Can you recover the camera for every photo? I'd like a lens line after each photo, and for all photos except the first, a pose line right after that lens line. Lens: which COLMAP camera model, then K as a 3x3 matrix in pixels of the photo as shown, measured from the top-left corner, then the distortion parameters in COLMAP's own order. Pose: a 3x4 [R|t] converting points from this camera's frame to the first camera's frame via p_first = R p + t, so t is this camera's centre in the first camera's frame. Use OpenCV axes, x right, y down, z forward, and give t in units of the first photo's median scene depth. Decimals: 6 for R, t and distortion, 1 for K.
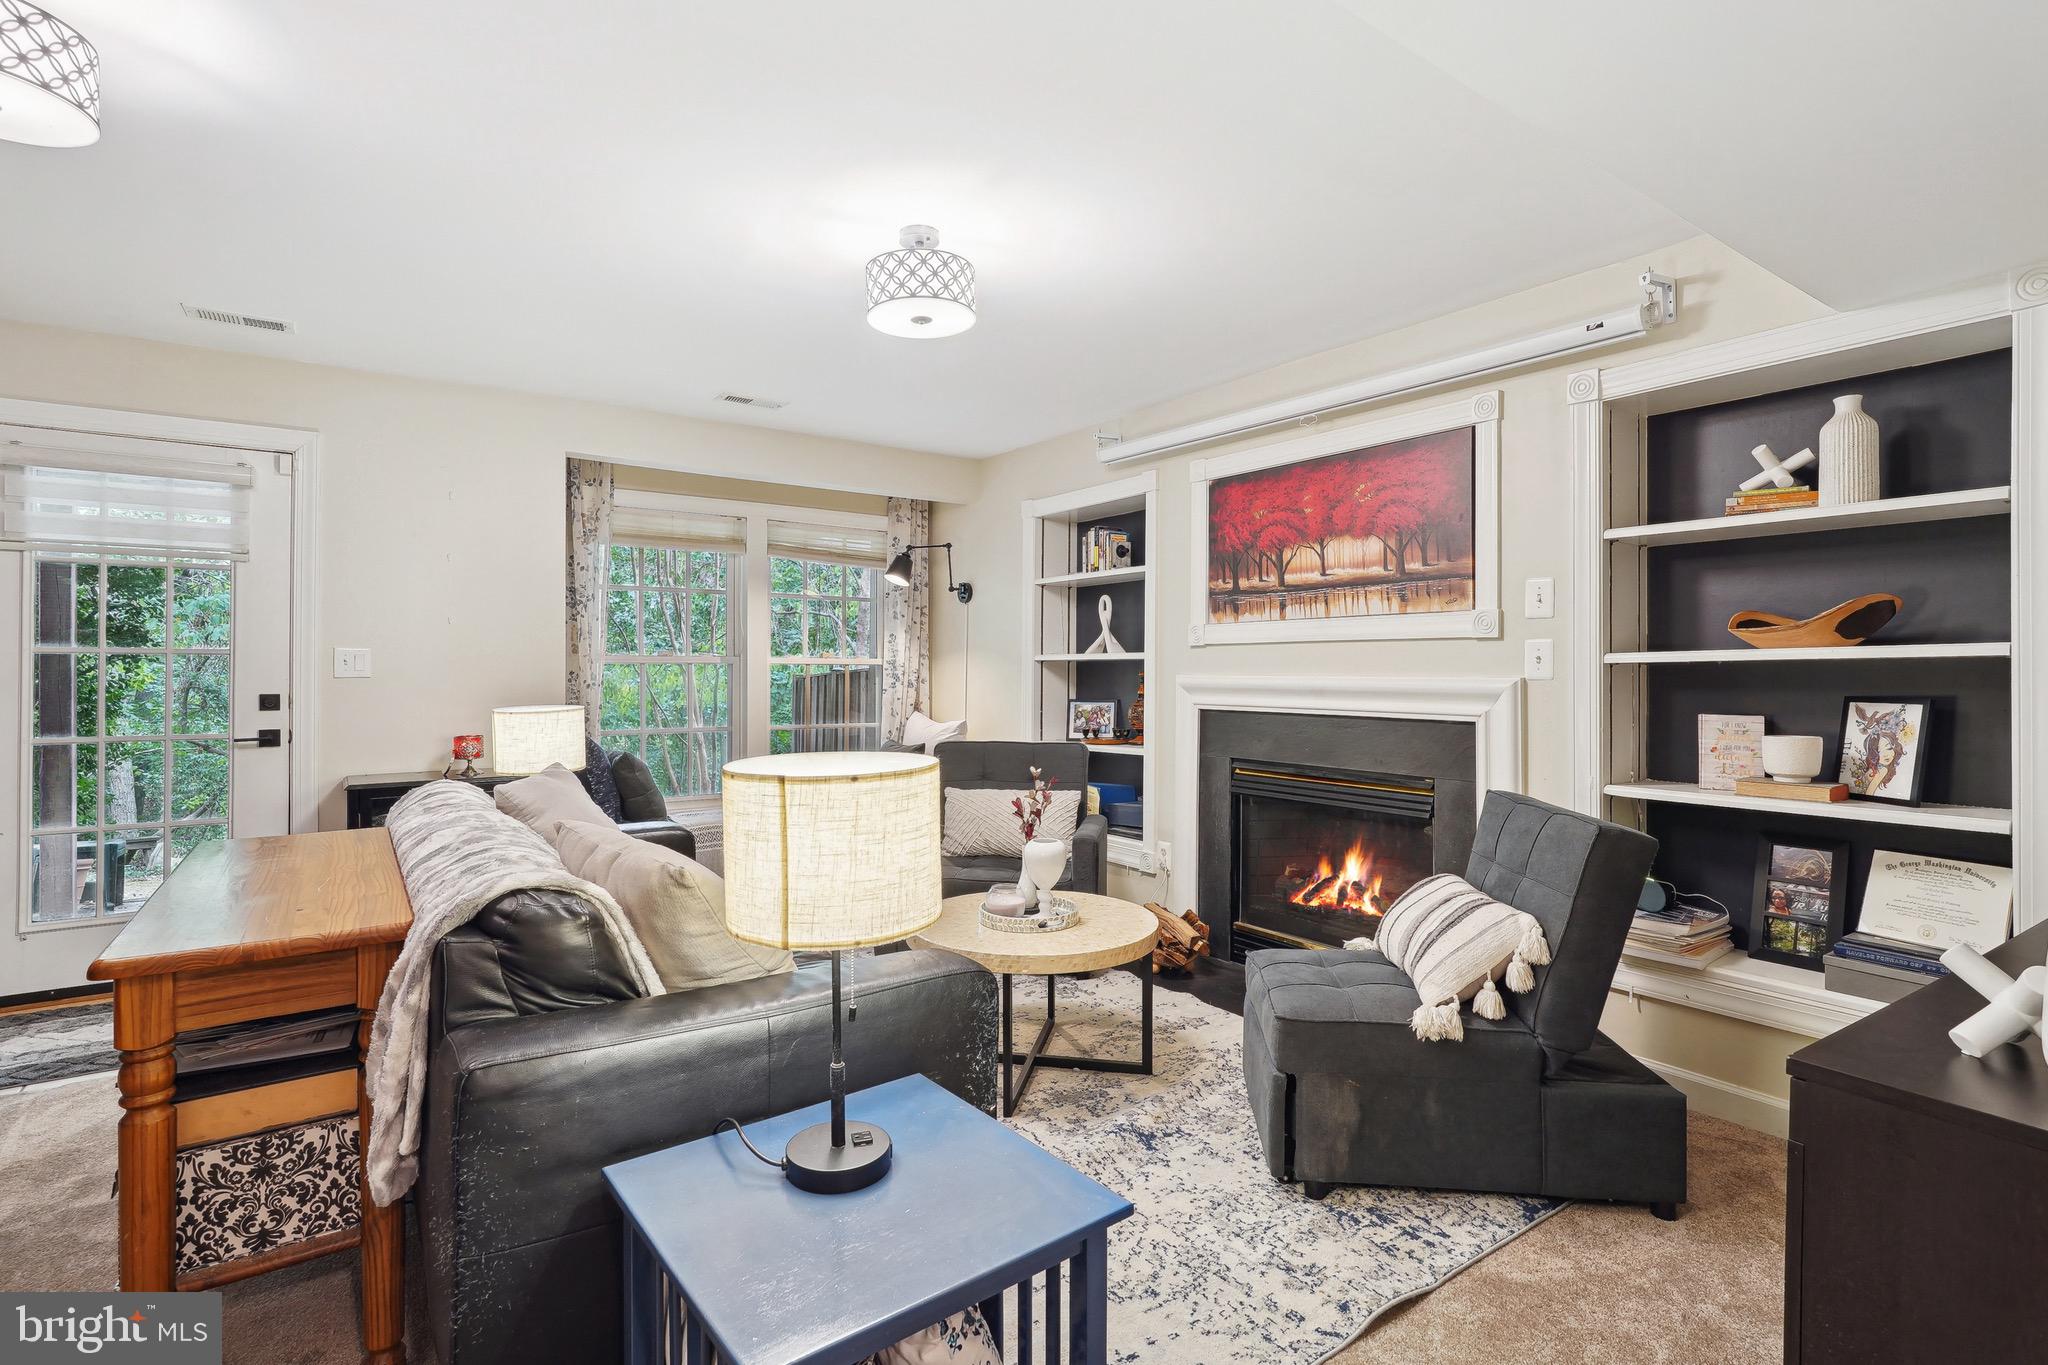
lens RADIAL K [[930.7, 0, 1024.0], [0, 930.7, 682.5], [0, 0, 1]] dist [0.000510, 0.000136]
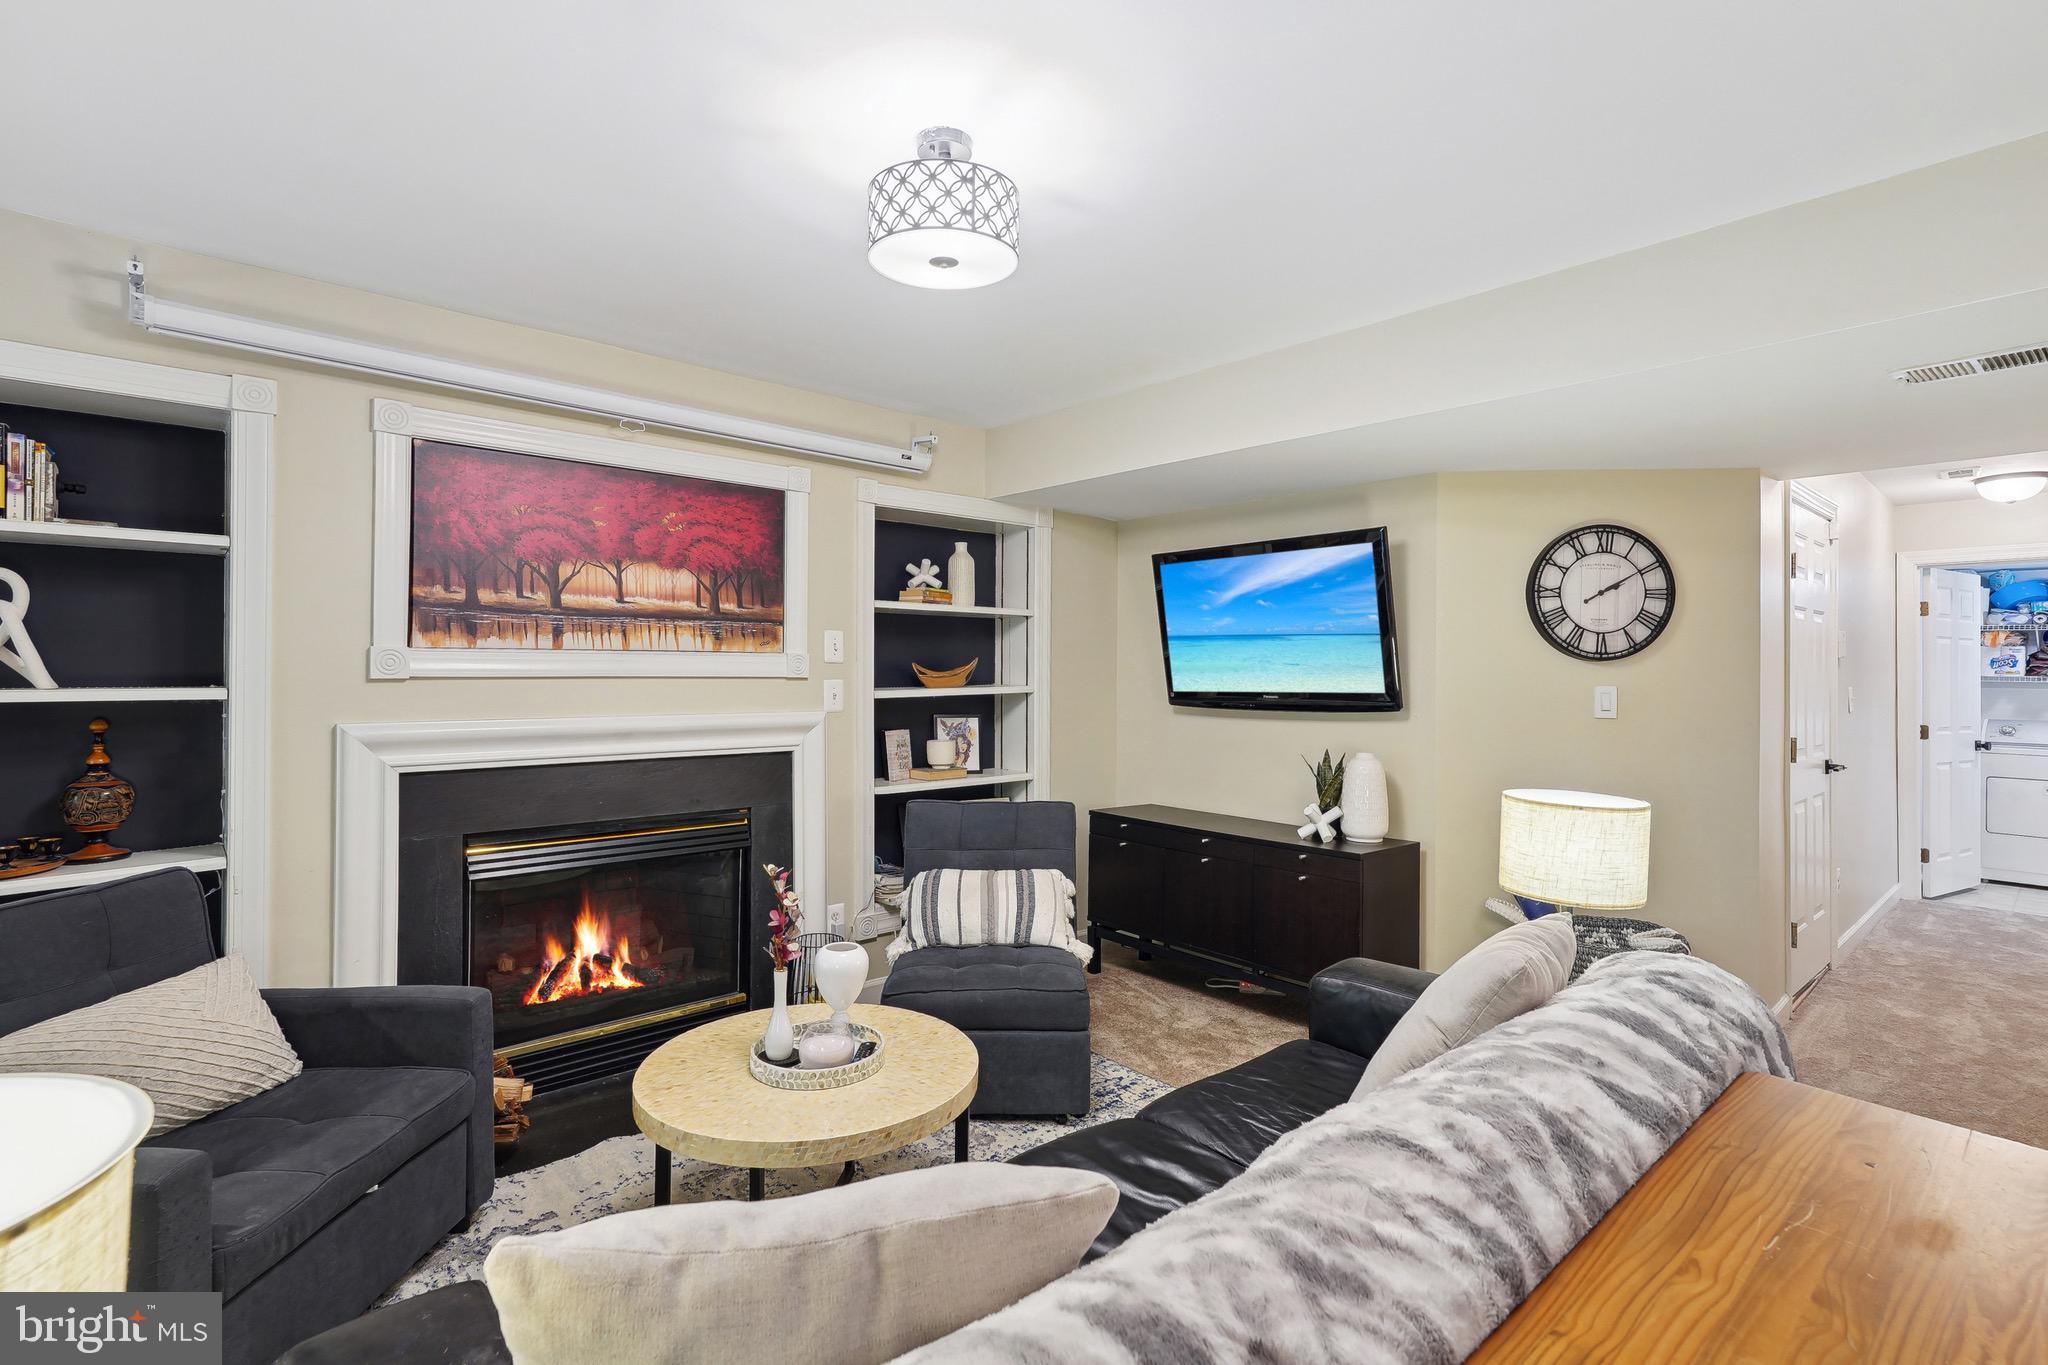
lens RADIAL K [[958.7, 0, 1030.1], [0, 958.7, 625.7], [0, 0, 1]] dist [0.000903, 0.000246]
pose [[-0.105026, 0.042042, 0.993580, -0.633627], [0.011099, 0.999093, -0.041103, -0.052897], [-0.994408, 0.006711, -0.105397, 0.732700]]
